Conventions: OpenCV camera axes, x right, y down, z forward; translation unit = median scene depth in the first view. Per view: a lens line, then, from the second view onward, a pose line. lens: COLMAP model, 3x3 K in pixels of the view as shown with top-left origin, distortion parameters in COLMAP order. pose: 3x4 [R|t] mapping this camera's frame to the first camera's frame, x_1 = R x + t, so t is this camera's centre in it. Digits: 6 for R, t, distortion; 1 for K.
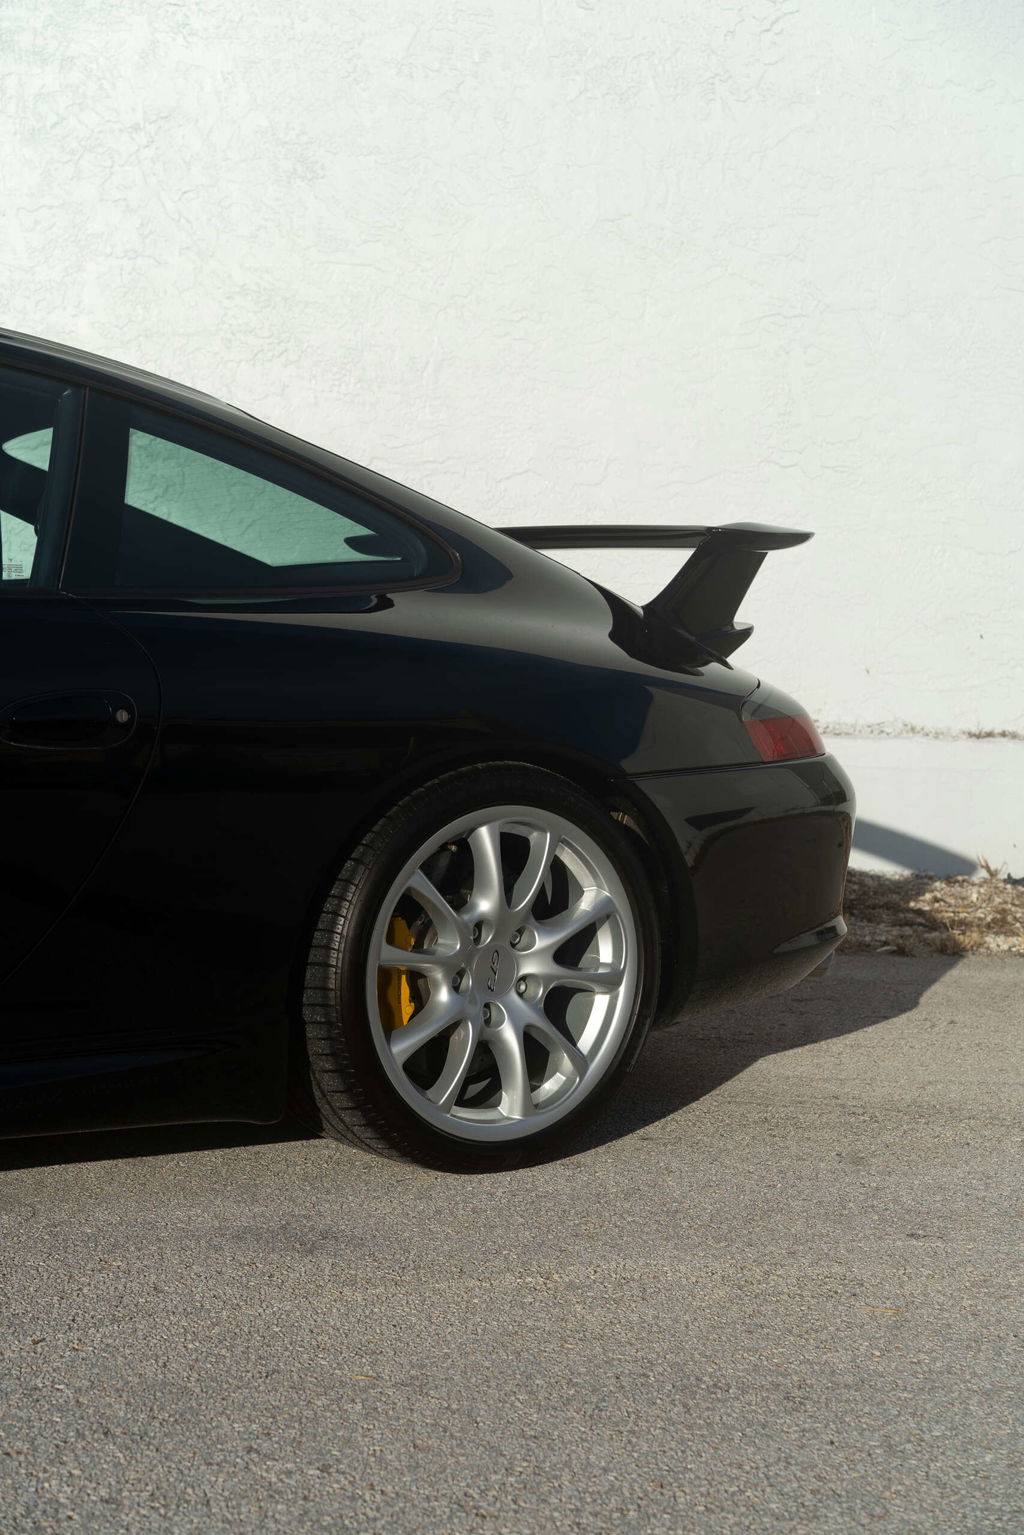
lens RADIAL K [[2384.2, 0, 512.0], [0, 2384.2, 767.5], [0, 0, 1]] dist [-0.005176, -0.091317]
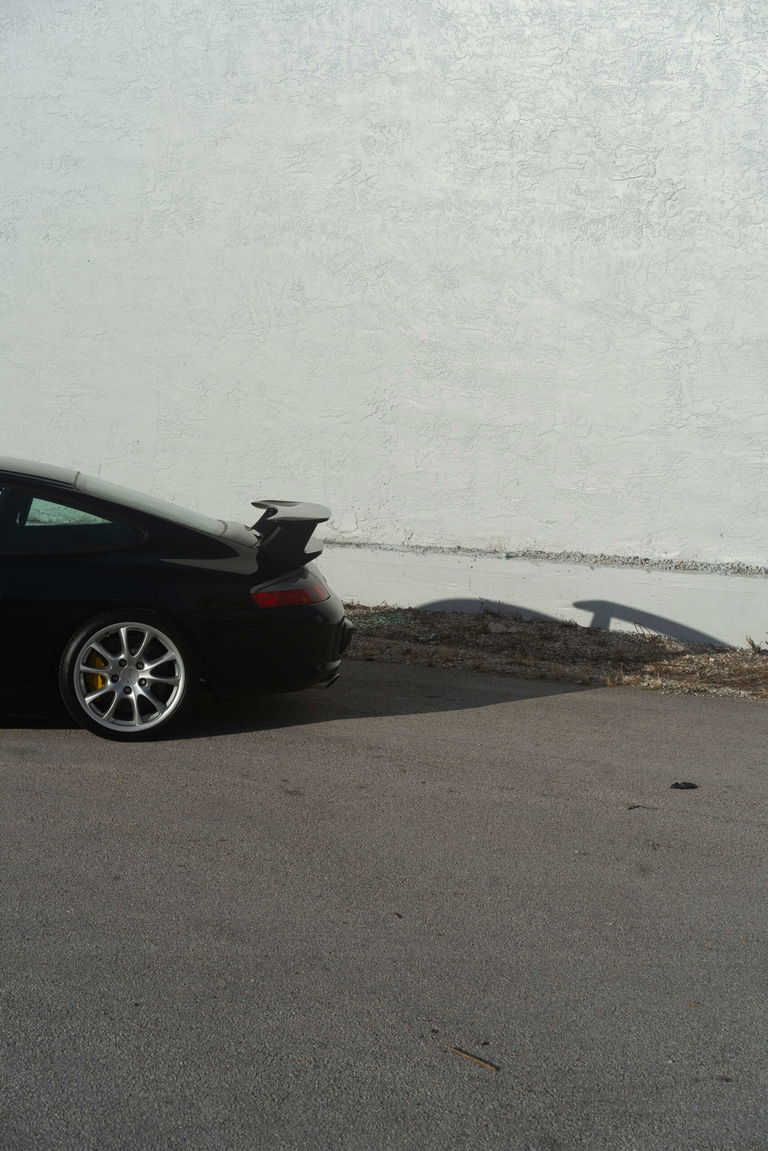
lens RADIAL K [[1787.8, 0, 384.0], [0, 1787.8, 575.5], [0, 0, 1]] dist [-0.005176, -0.091317]
pose [[0.871882, 0.037386, -0.488287, 1.254234], [-0.018700, 0.998896, 0.043090, -0.133577], [0.489359, -0.028438, 0.871619, -0.745625]]
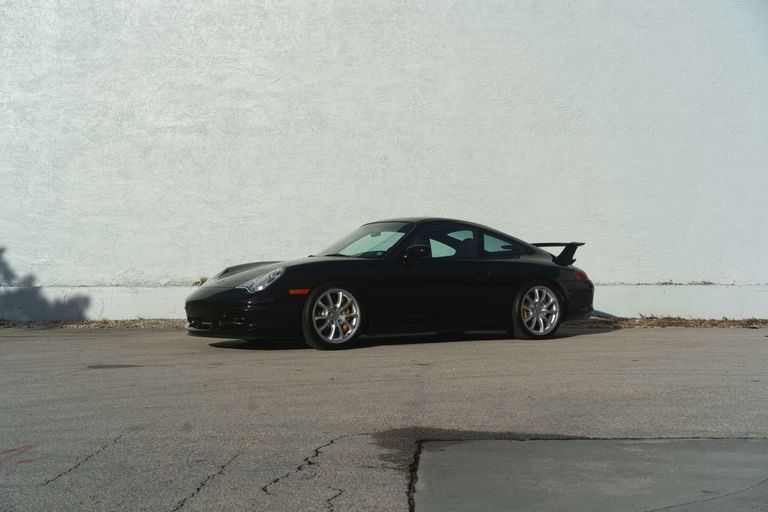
lens RADIAL K [[1197.6, 0, 384.0], [0, 1197.6, 256.0], [0, 0, 1]] dist [-0.008802, -0.109115]
pose [[0.995871, -0.041151, -0.080920, -0.148445], [0.035200, 0.996663, -0.073649, 0.151385], [0.083680, 0.070496, 0.993996, -2.225769]]
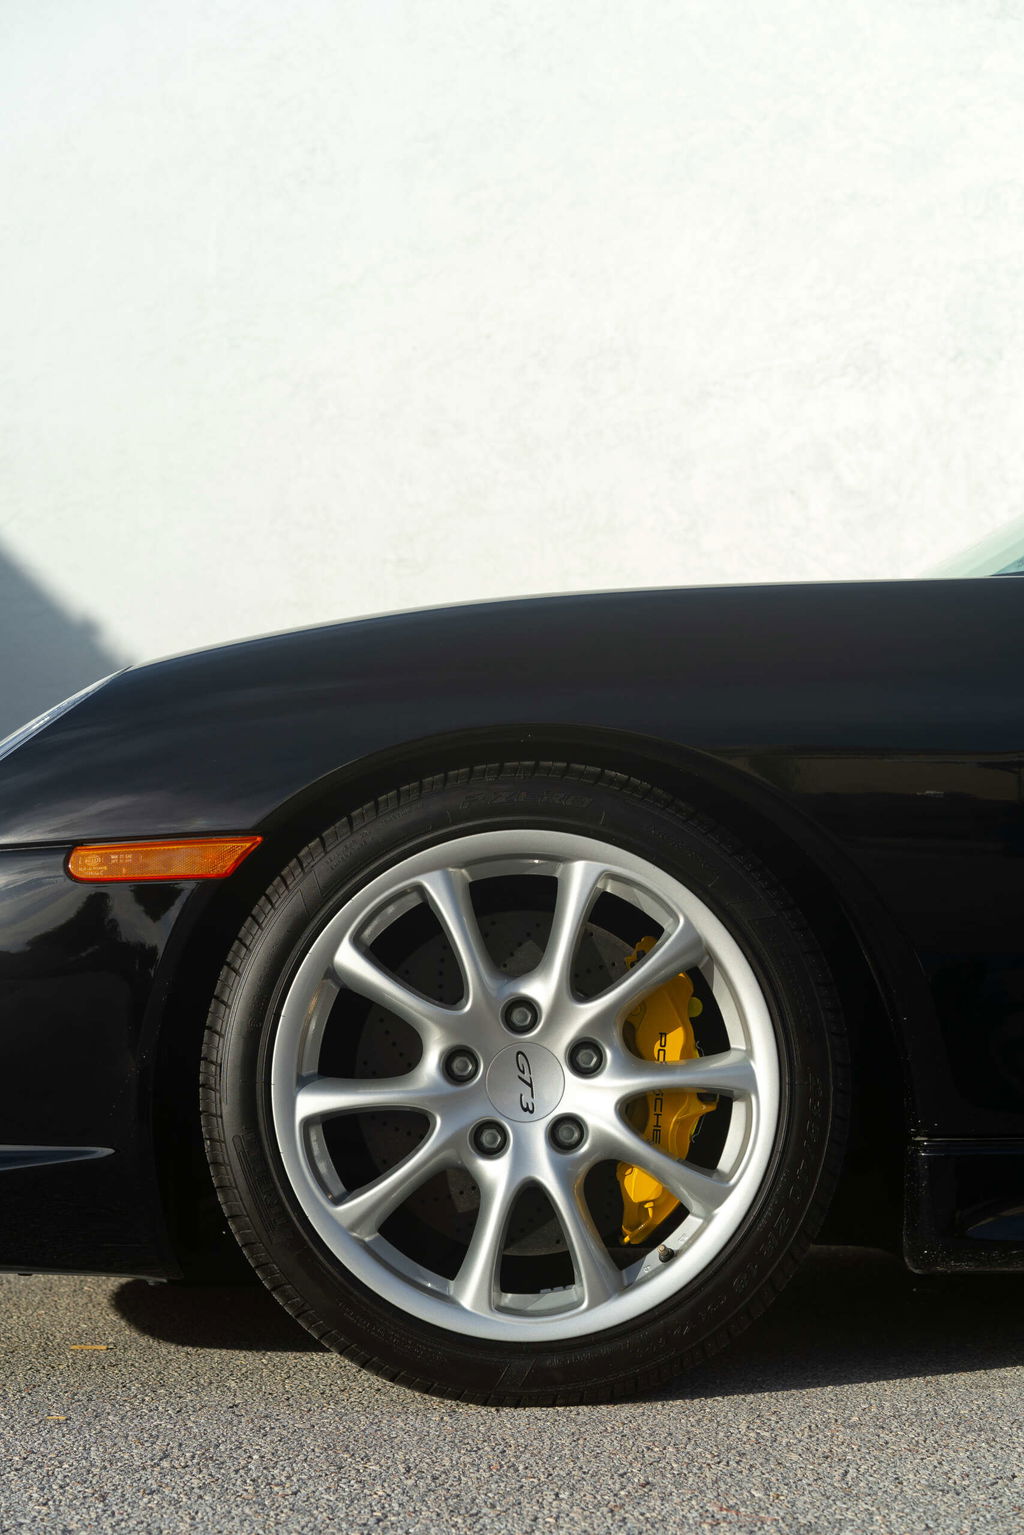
lens RADIAL K [[2393.6, 0, 512.0], [0, 2393.6, 767.5], [0, 0, 1]] dist [-0.008802, -0.109115]
pose [[0.805193, -0.103988, -0.583824, -0.137347], [0.003761, 0.985381, -0.170326, 0.105377], [0.593001, 0.134949, 0.793813, 0.066490]]
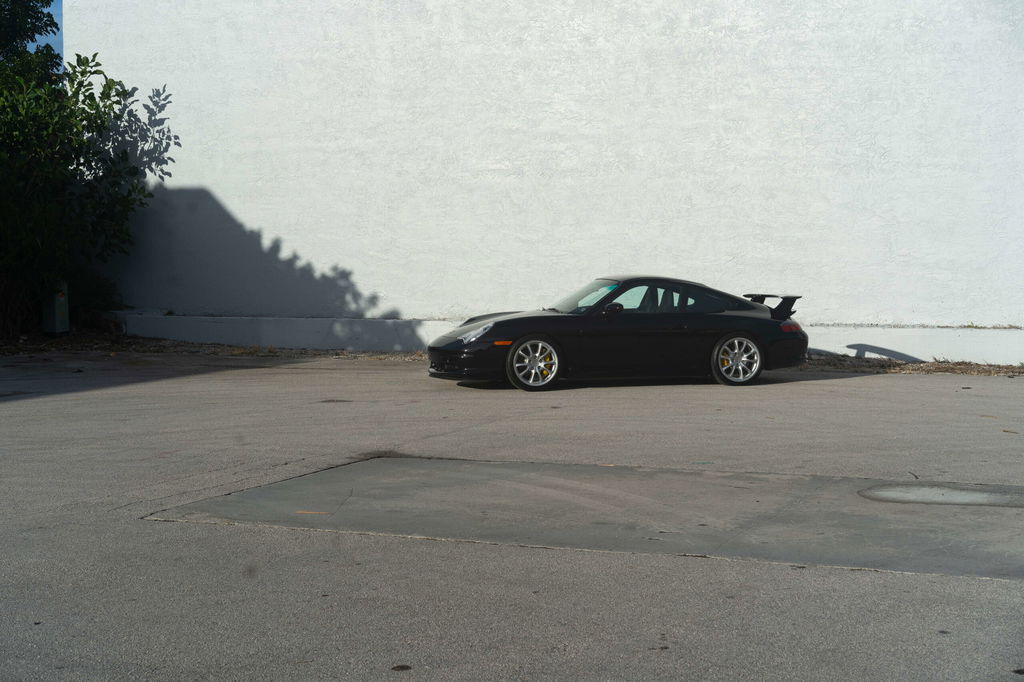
lens RADIAL K [[1596.7, 0, 512.0], [0, 1596.7, 341.0], [0, 0, 1]] dist [-0.008802, -0.109115]
pose [[0.919660, -0.016720, -0.392359, 1.199614], [0.011827, 0.999819, -0.014884, 0.084852], [0.392537, 0.009048, 0.919692, -3.578637]]
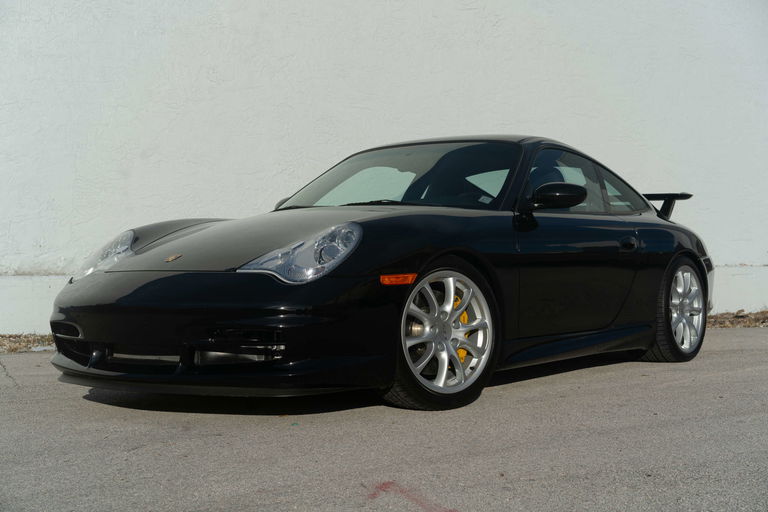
lens RADIAL K [[1192.9, 0, 384.0], [0, 1192.9, 256.0], [0, 0, 1]] dist [-0.005176, -0.091317]
pose [[0.954299, -0.045698, 0.295340, -0.920000], [0.063600, 0.996656, -0.051293, 0.061984], [-0.292008, 0.067732, 0.954014, -0.617801]]
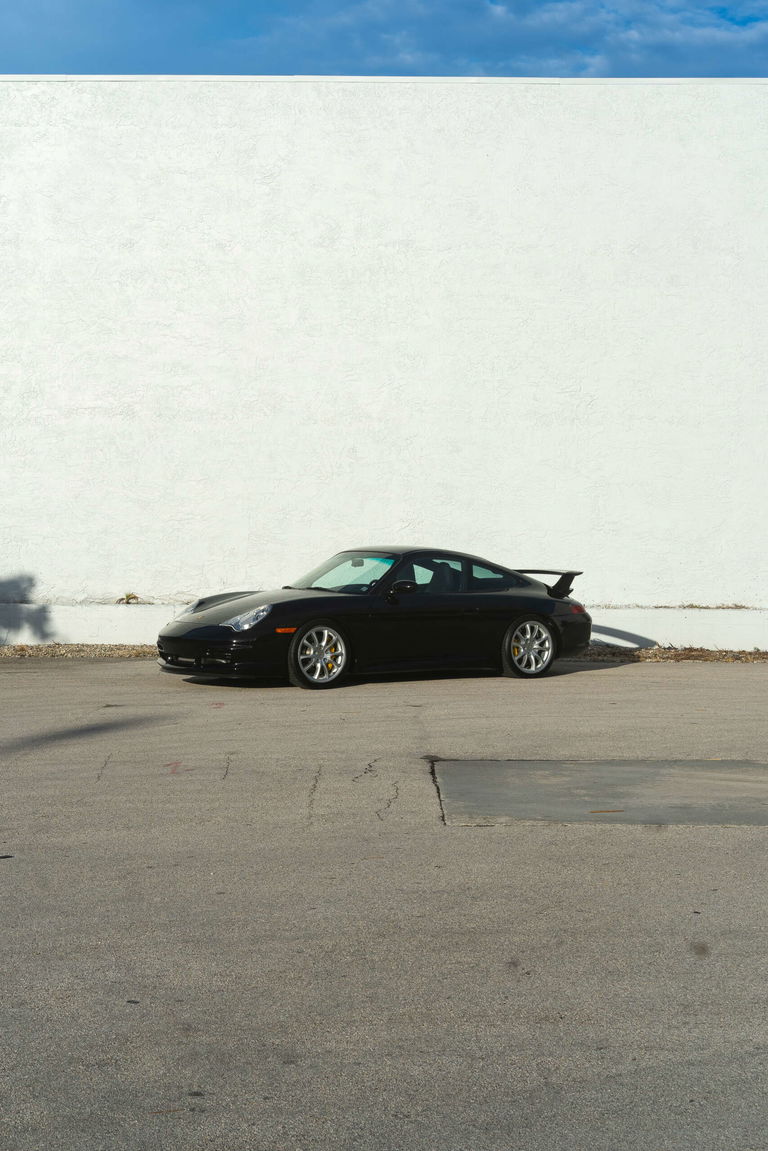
lens RADIAL K [[2269.6, 0, 384.0], [0, 2269.6, 575.5], [0, 0, 1]] dist [0.005320, -0.016251]
pose [[0.998961, -0.028353, -0.035673, -0.159128], [0.027210, 0.999113, -0.032129, 0.071112], [0.036552, 0.031125, 0.998847, -4.628238]]
